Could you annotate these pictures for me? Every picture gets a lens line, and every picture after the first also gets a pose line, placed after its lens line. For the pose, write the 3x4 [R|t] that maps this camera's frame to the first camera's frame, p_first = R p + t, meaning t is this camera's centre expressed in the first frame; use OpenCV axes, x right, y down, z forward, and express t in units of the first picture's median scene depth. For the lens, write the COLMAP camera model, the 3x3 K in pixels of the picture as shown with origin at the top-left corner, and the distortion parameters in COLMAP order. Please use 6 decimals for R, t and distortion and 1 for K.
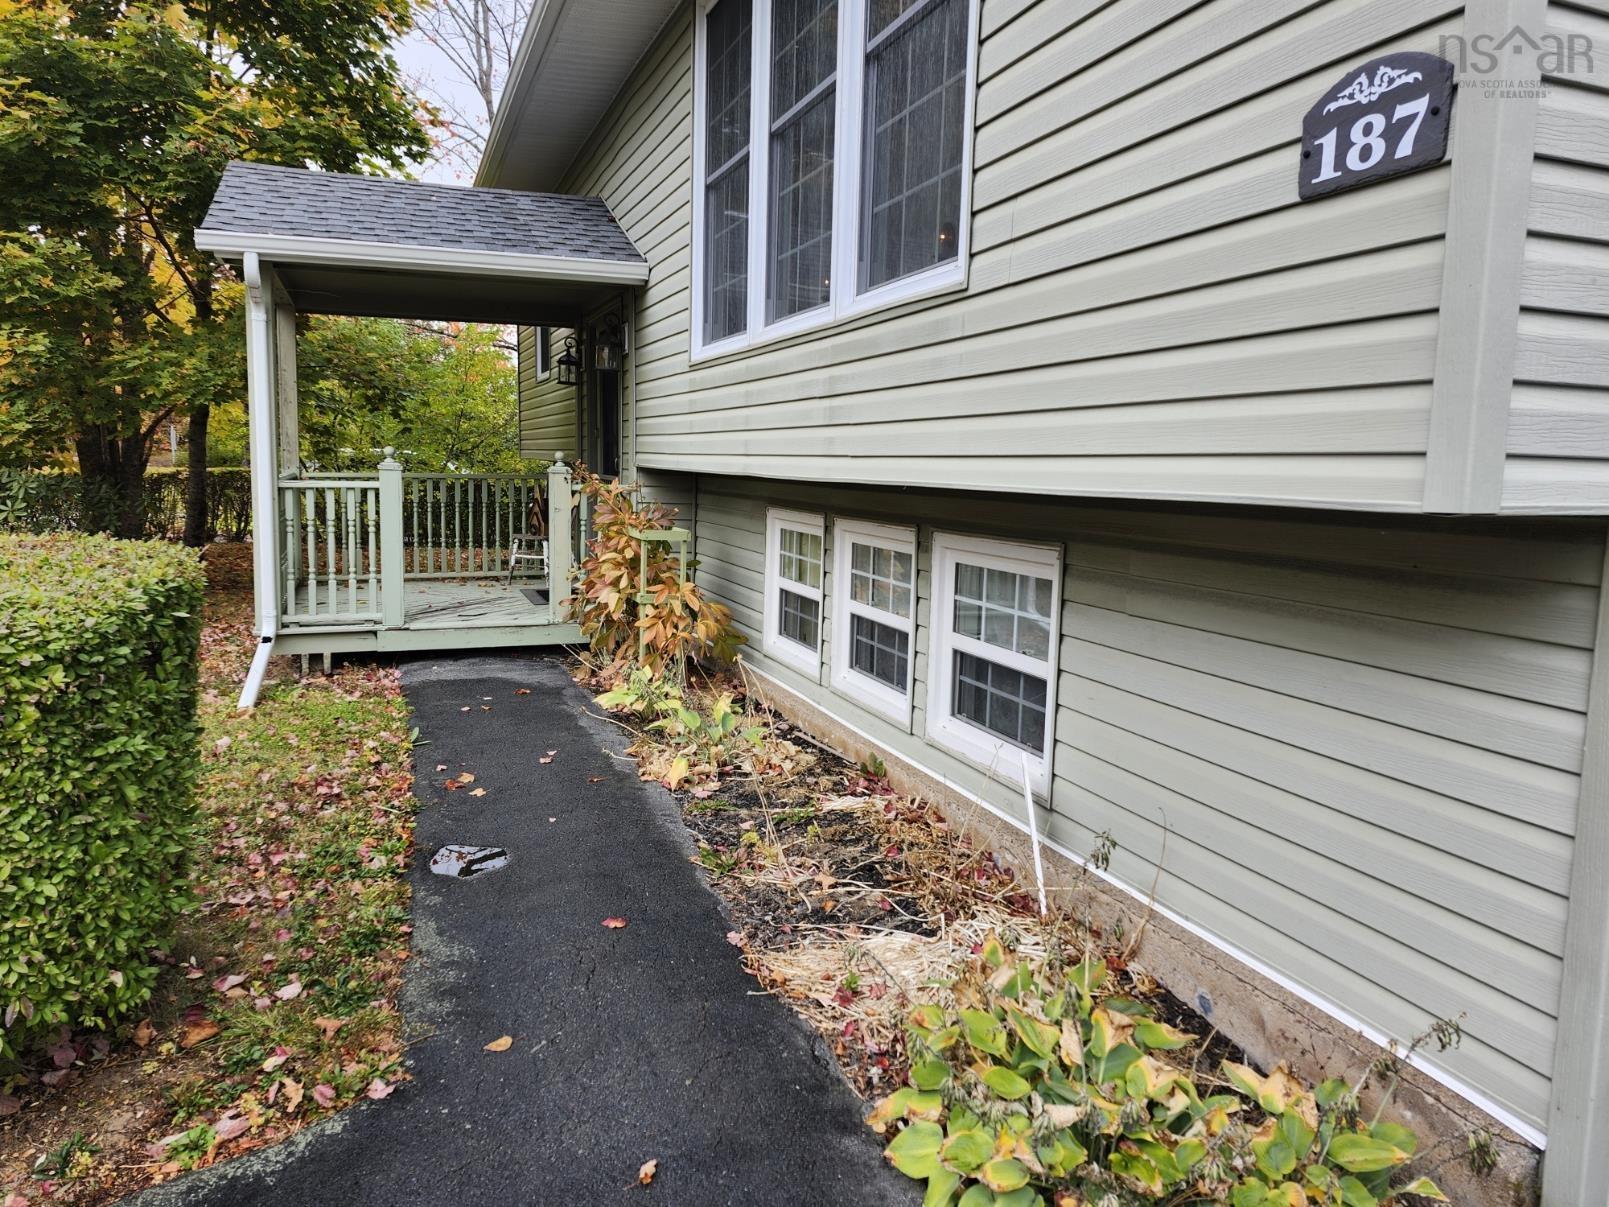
lens RADIAL K [[1127.4, 0, 804.5], [0, 1127.4, 603.5], [0, 0, 1]] dist [0.002319, -0.000270]
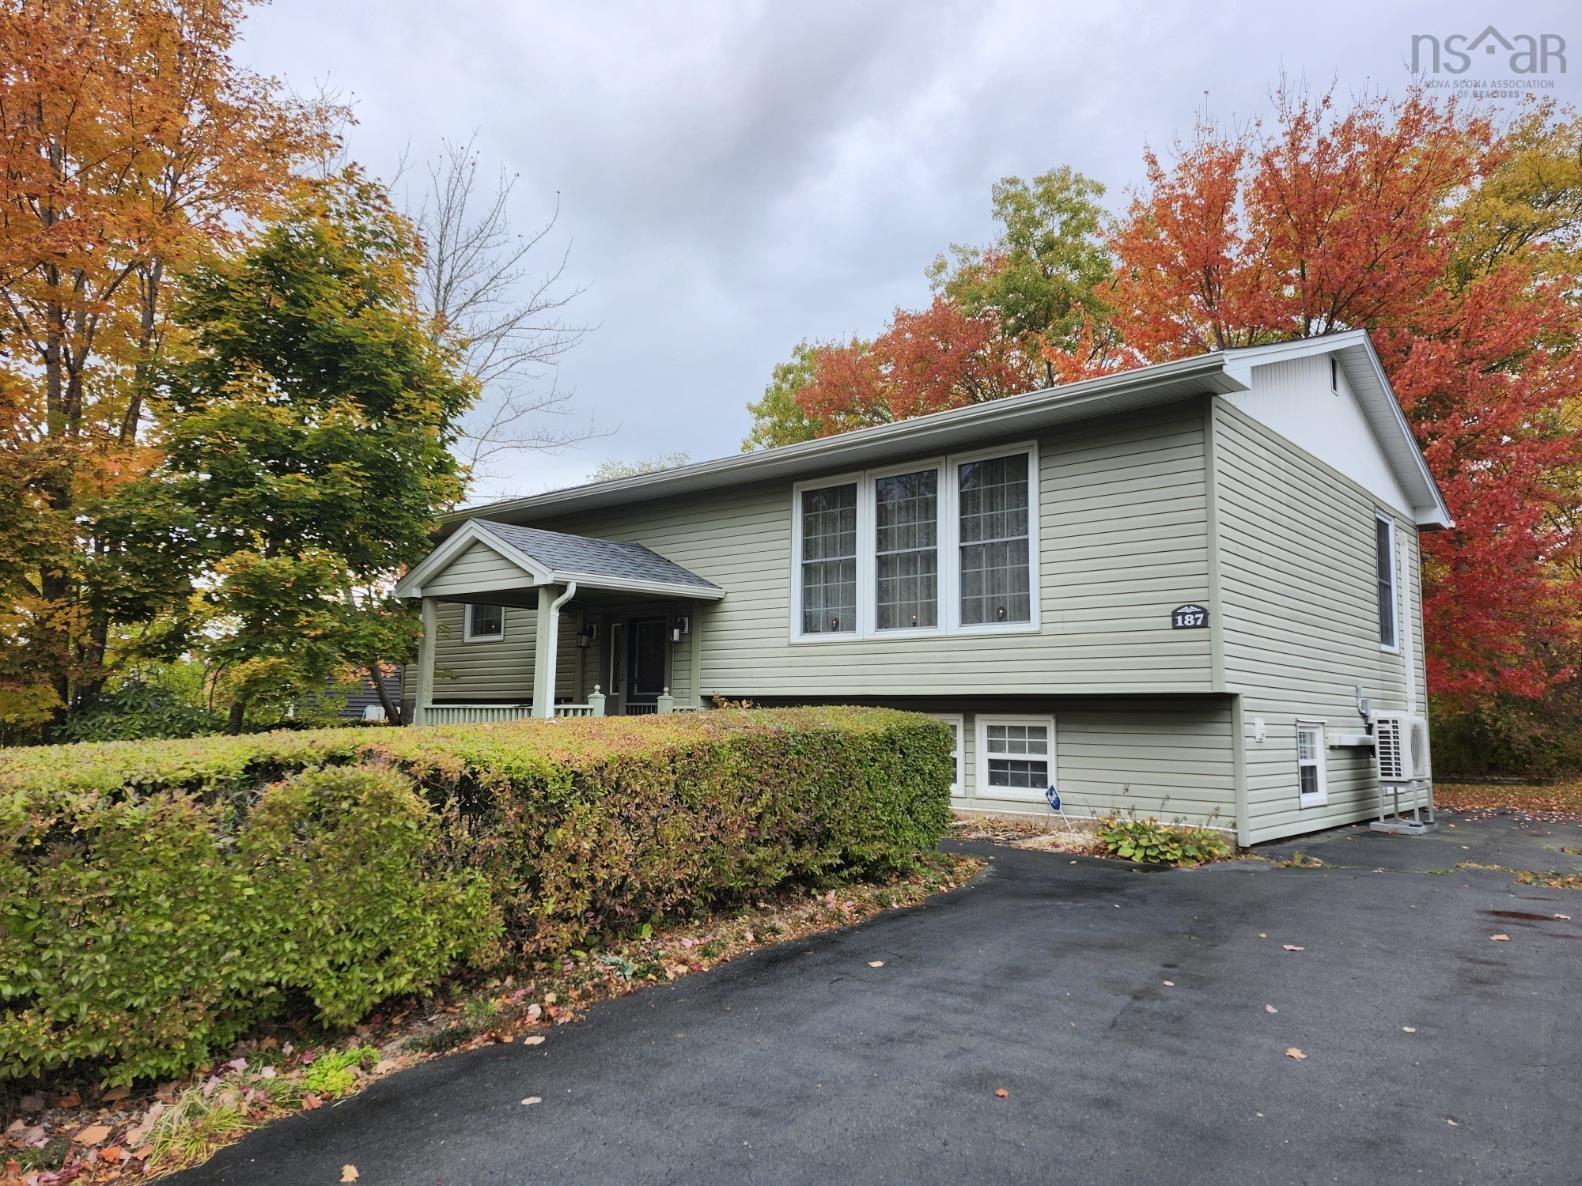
lens RADIAL K [[1047.6, 0, 791.0], [0, 1047.6, 593.0], [0, 0, 1]] dist [0.002682, 0.001277]
pose [[0.890541, 0.037500, 0.453354, -1.641778], [0.066651, 0.975085, -0.211581, 0.176489], [-0.449993, 0.218638, 0.865854, -1.164208]]
